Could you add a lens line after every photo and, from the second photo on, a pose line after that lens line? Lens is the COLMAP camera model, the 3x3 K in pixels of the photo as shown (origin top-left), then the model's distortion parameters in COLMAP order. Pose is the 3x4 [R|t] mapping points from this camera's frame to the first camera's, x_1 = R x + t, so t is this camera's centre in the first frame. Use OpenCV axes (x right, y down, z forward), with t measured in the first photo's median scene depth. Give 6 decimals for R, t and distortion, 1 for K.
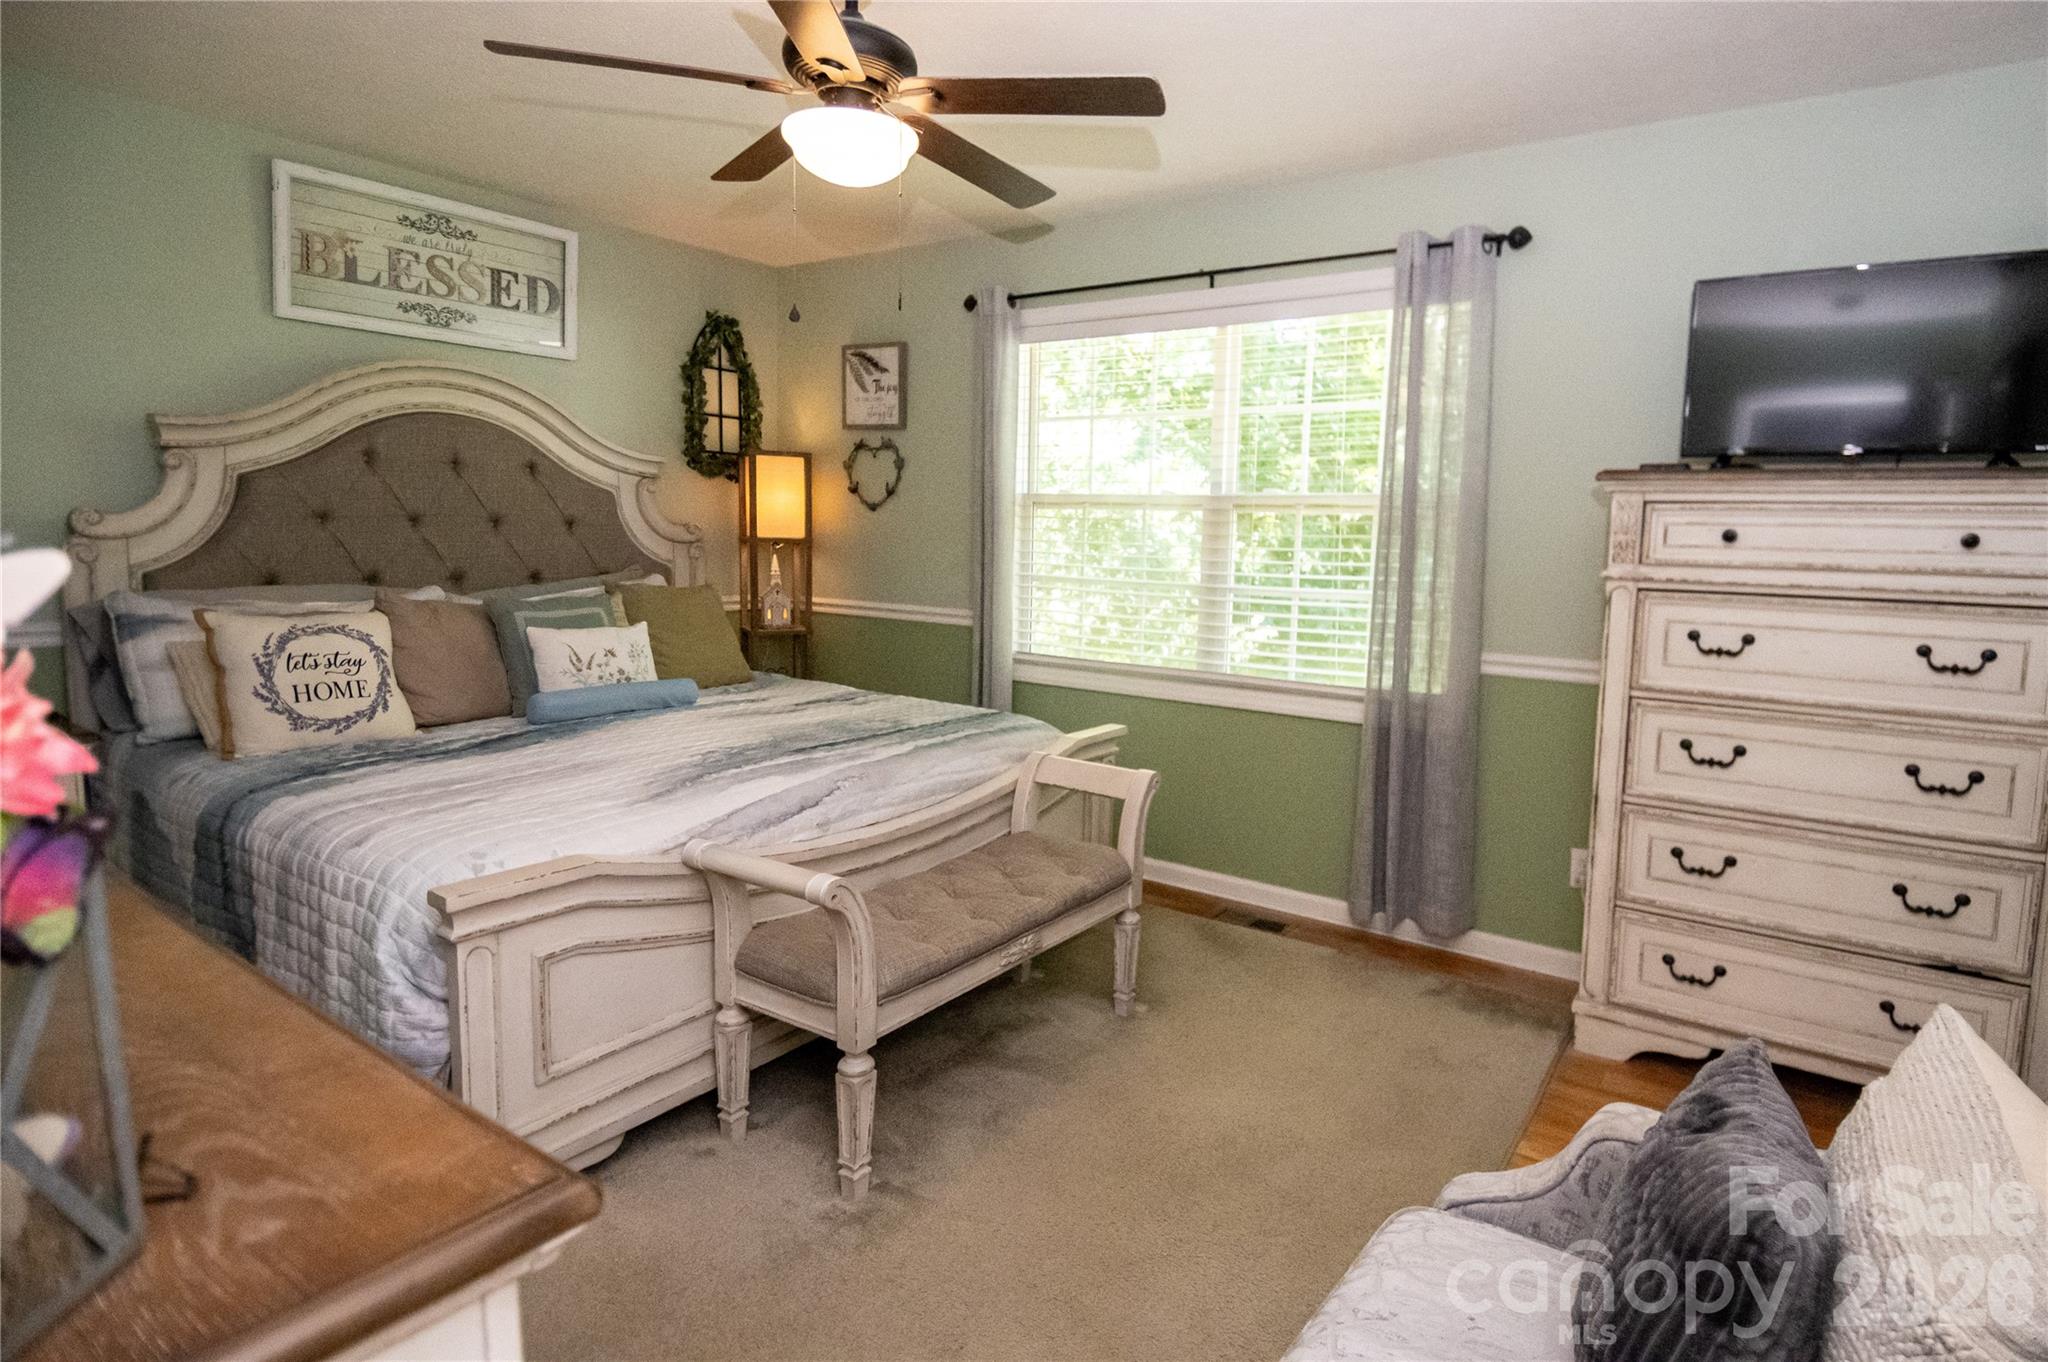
lens RADIAL K [[1097.6, 0, 1023.5], [0, 1097.6, 672.3], [0, 0, 1]] dist [-0.000709, -0.032184]
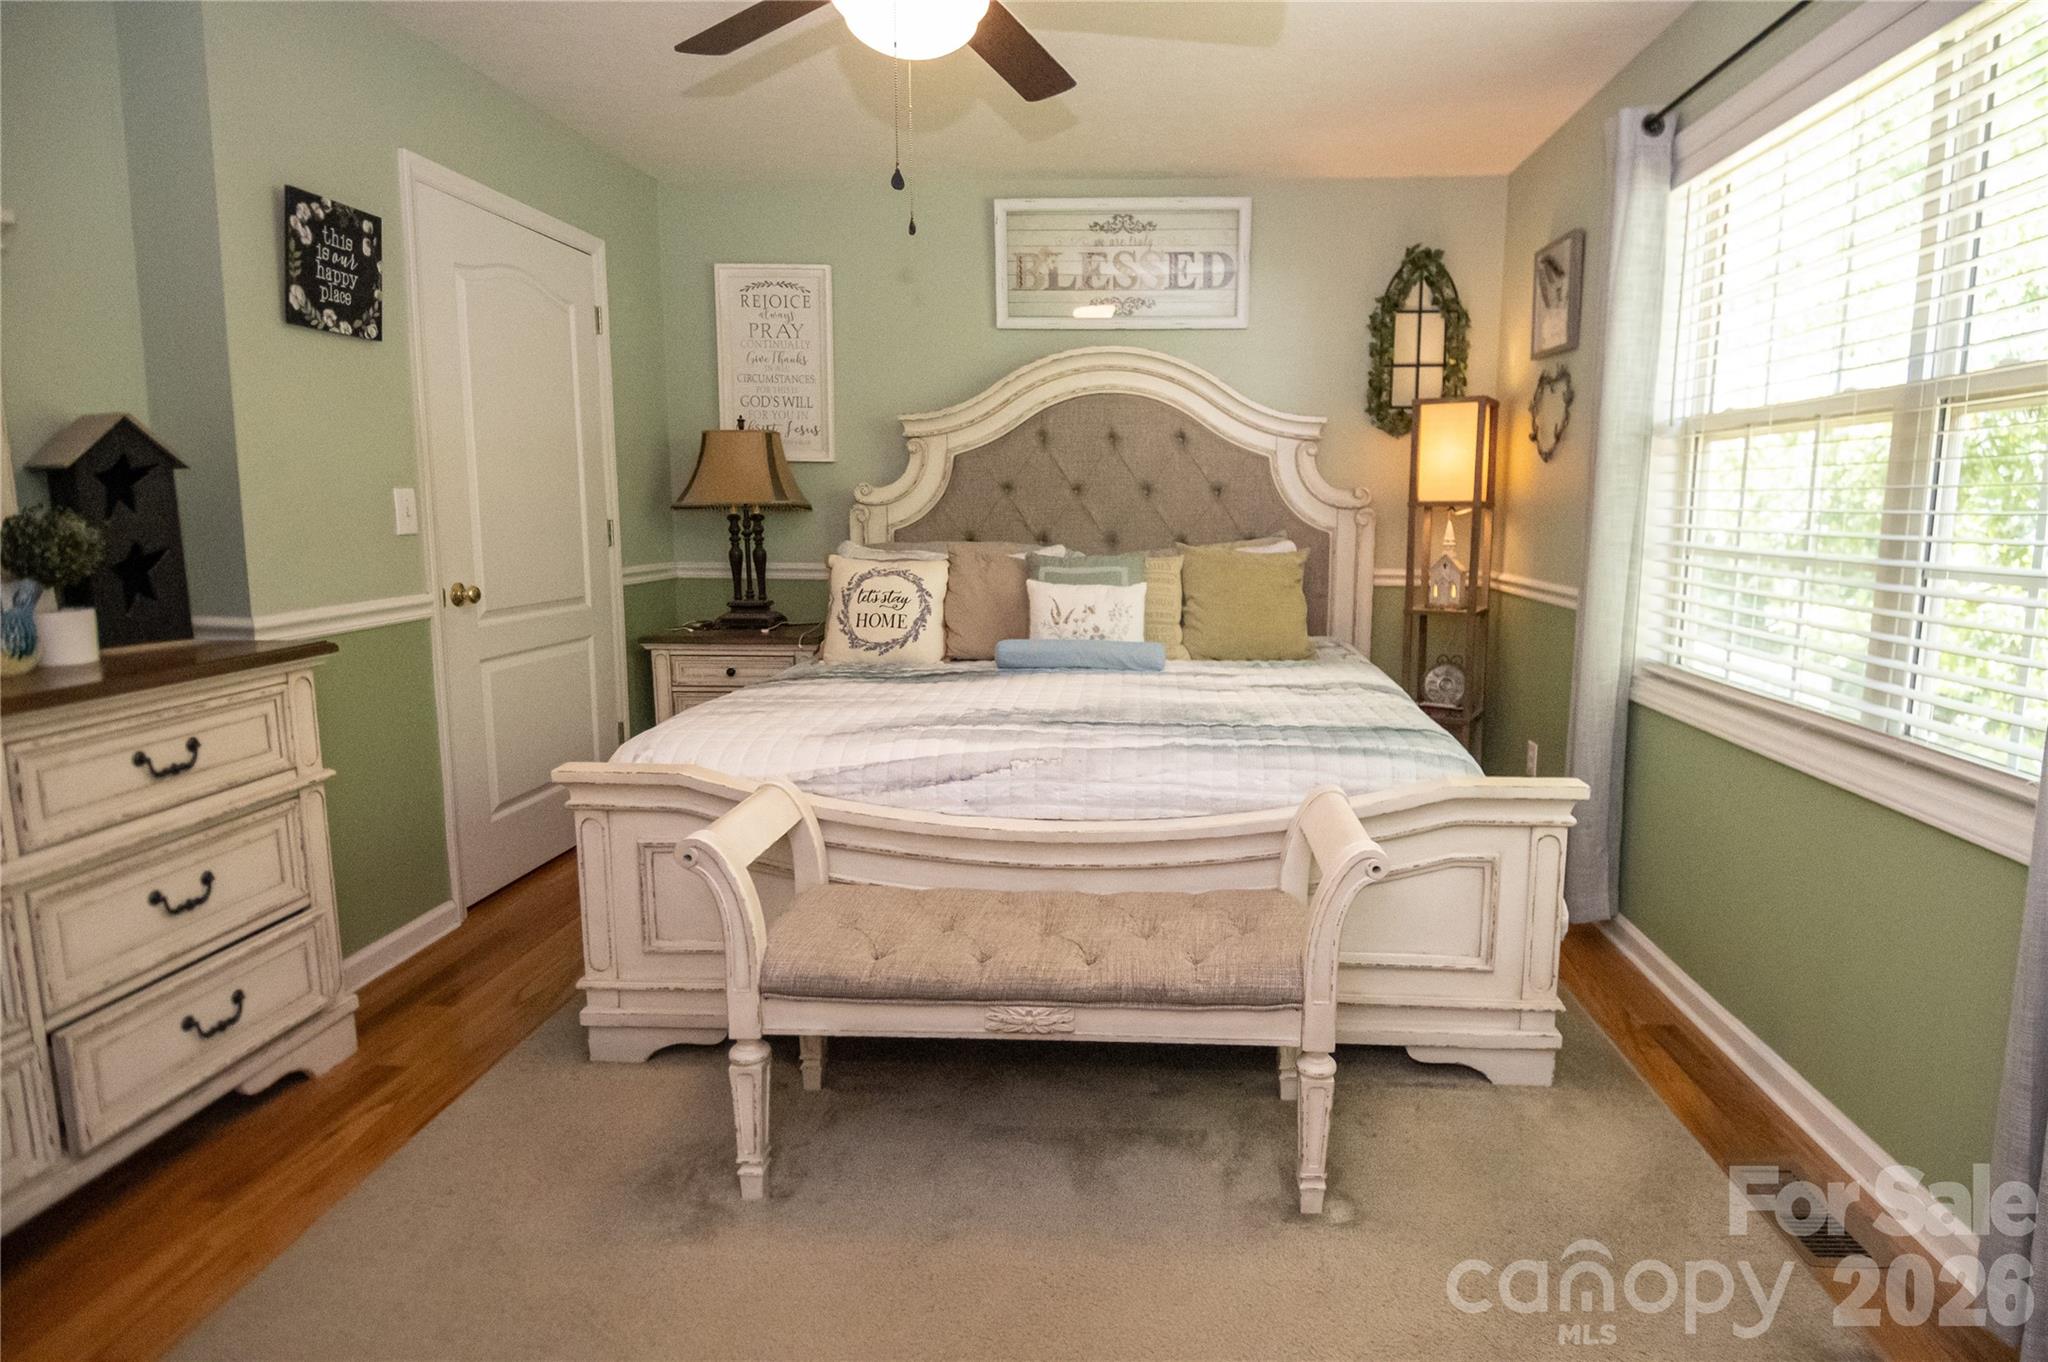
lens RADIAL K [[1020.4, 0, 1025.4], [0, 1020.4, 655.0], [0, 0, 1]] dist [0.014319, 0.000150]
pose [[0.544590, 0.102055, -0.832470, 0.335761], [-0.099988, 0.993390, 0.056372, -0.020262], [0.832721, 0.052537, 0.551194, 0.370647]]
